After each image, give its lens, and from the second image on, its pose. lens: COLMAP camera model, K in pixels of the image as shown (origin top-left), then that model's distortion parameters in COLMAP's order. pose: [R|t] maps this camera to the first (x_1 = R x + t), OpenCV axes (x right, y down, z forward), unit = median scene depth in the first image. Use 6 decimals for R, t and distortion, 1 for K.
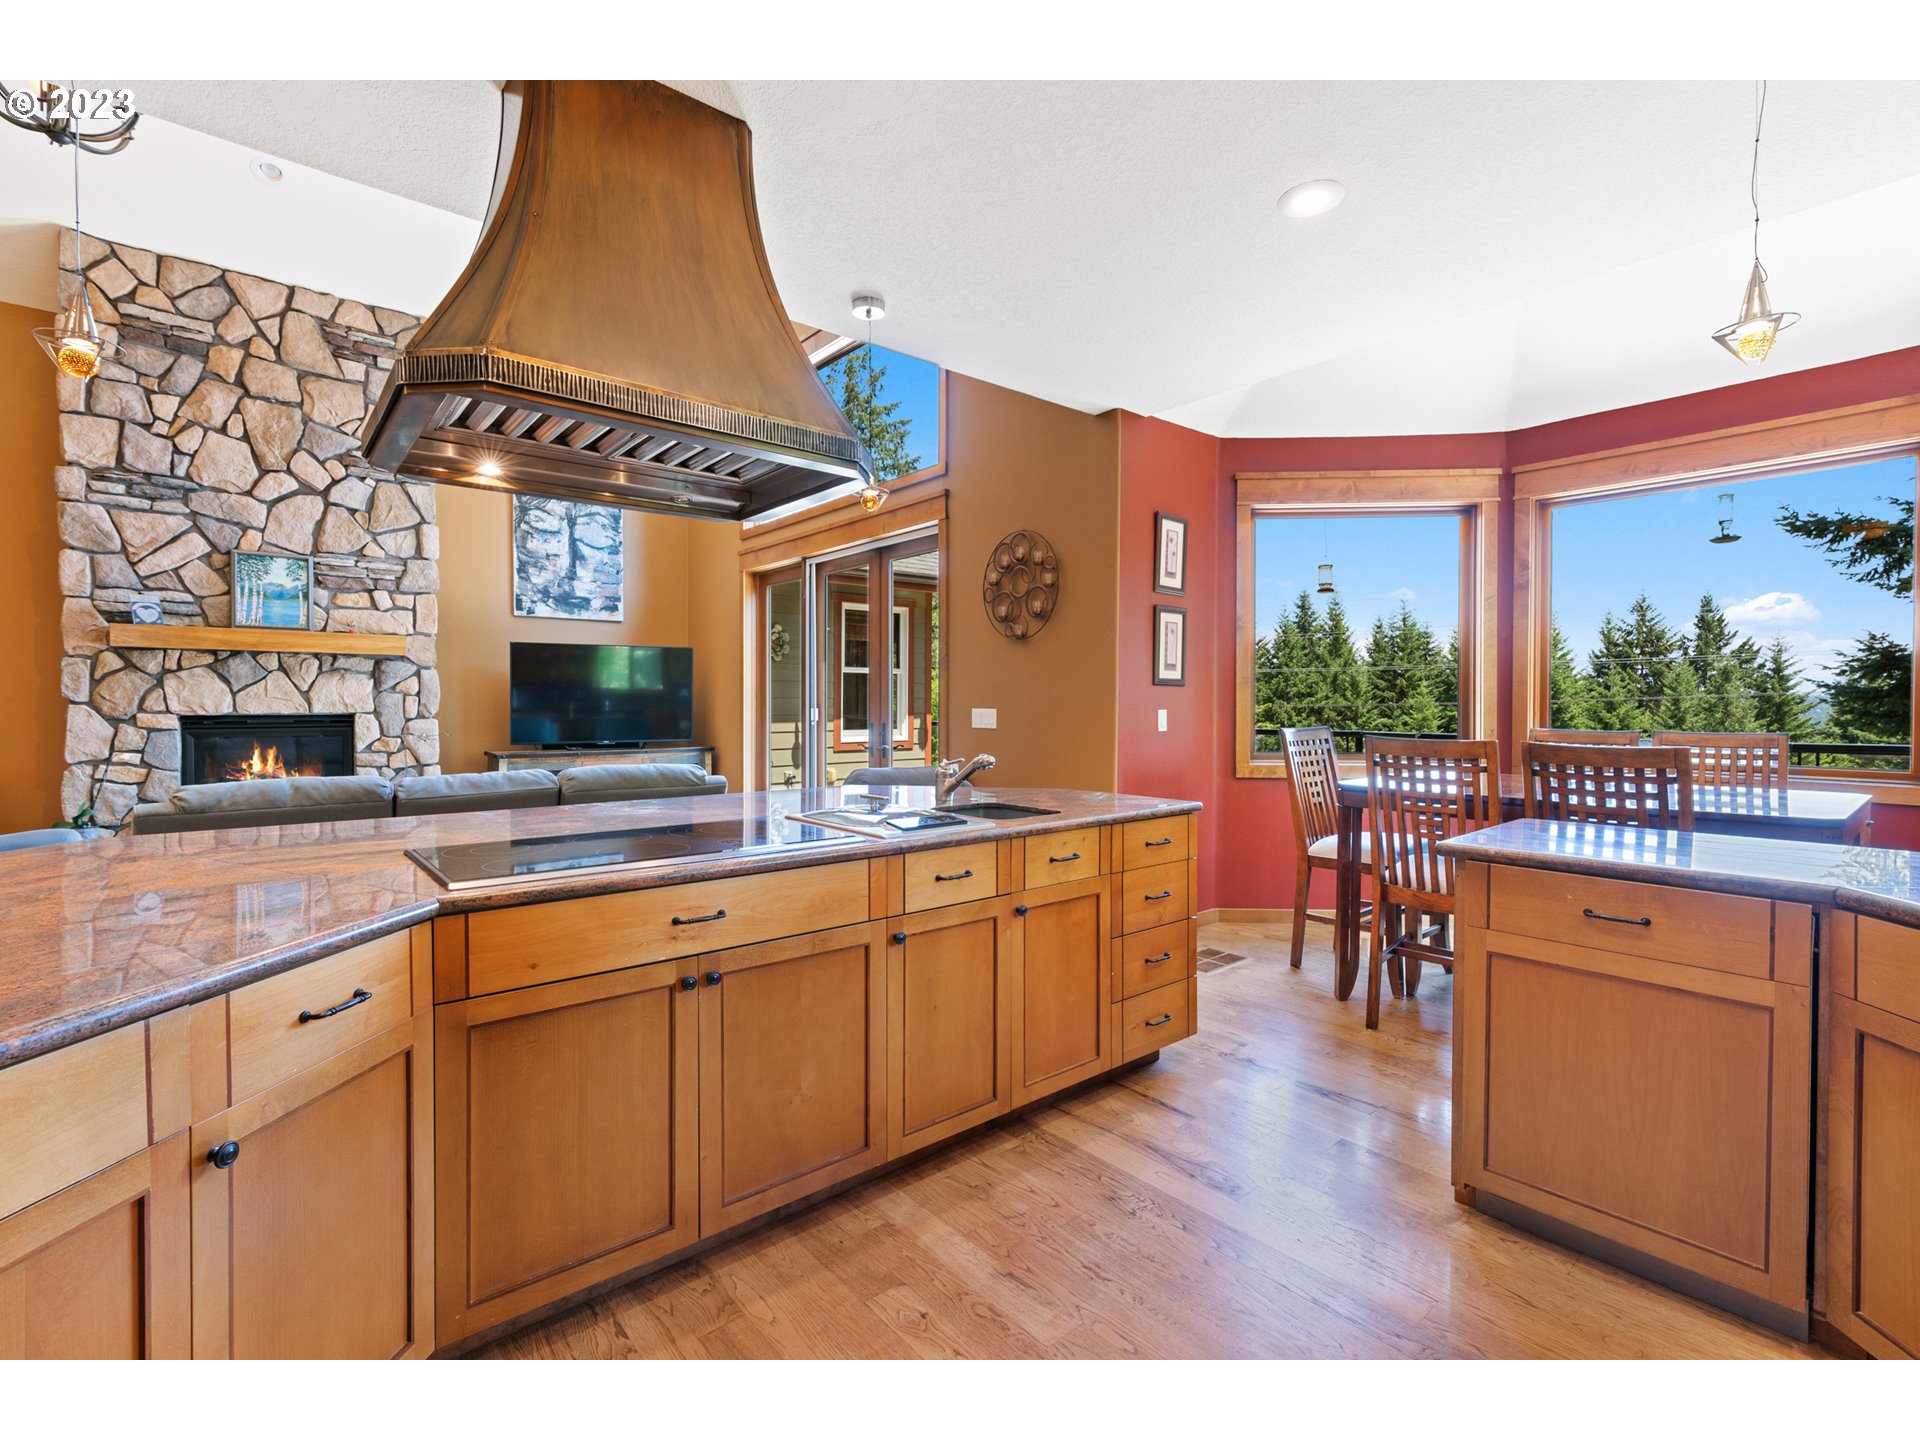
lens RADIAL K [[870.3, 0, 972.0], [0, 870.3, 703.0], [0, 0, 1]] dist [-0.003869, 0.000271]
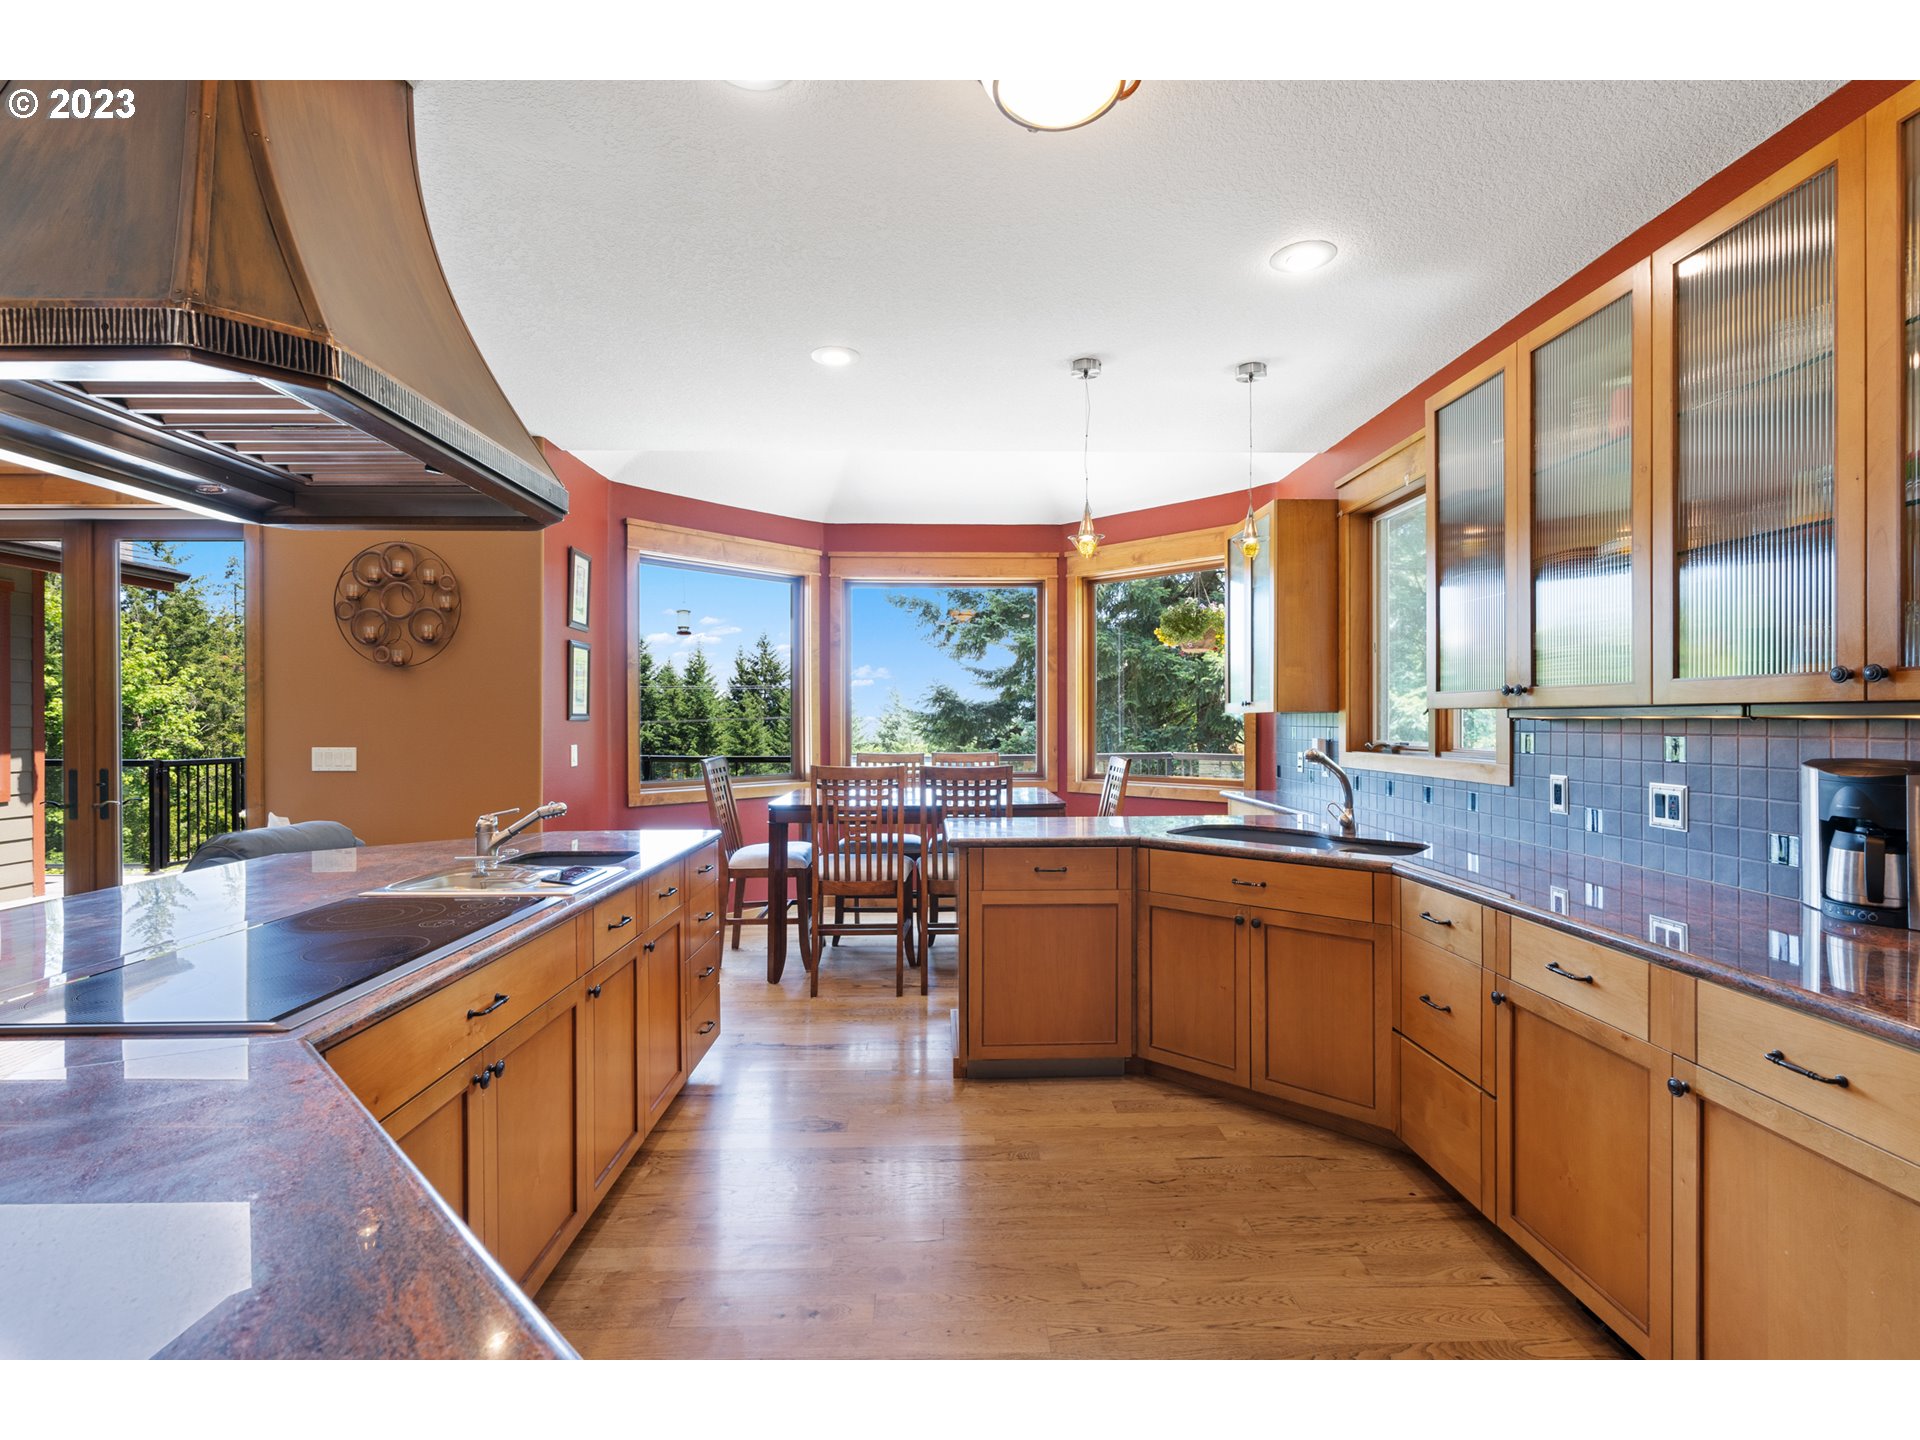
lens RADIAL K [[876.7, 0, 965.7], [0, 876.7, 719.5], [0, 0, 1]] dist [-0.004003, 0.000249]
pose [[0.629657, -0.001804, 0.776871, -0.236397], [0.003804, 0.999992, -0.000761, -0.016285], [-0.776864, 0.003435, 0.629659, 0.013446]]
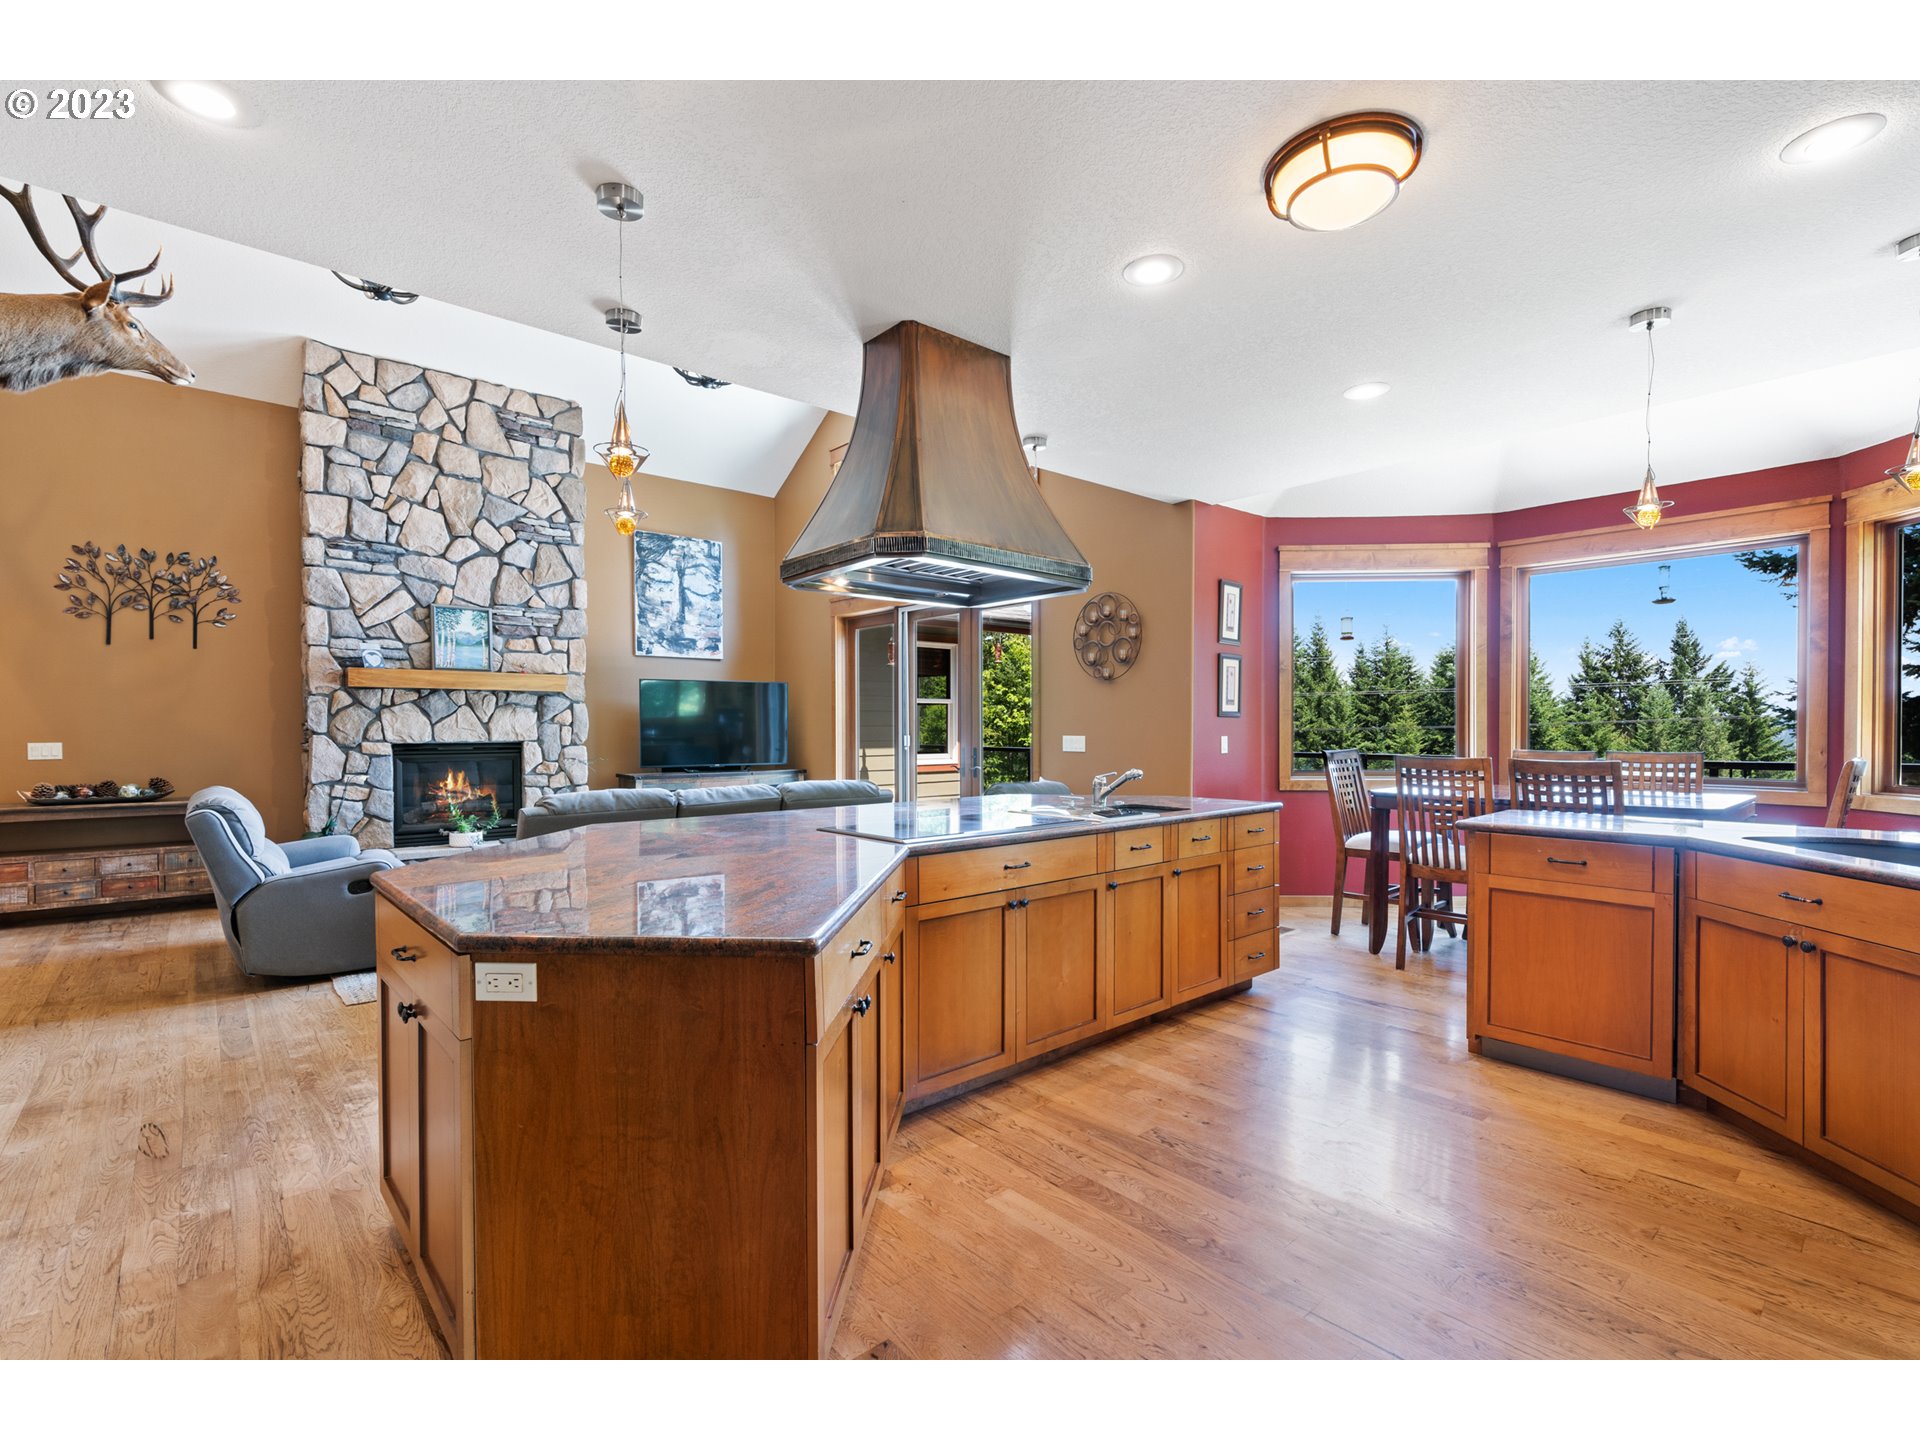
lens RADIAL K [[875.4, 0, 968.7], [0, 875.4, 729.4], [0, 0, 1]] dist [-0.004923, 0.000017]
pose [[0.999869, -0.003324, 0.015842, -0.144643], [0.003300, 0.999993, 0.001533, -0.004686], [-0.015847, -0.001480, 0.999873, -0.220216]]
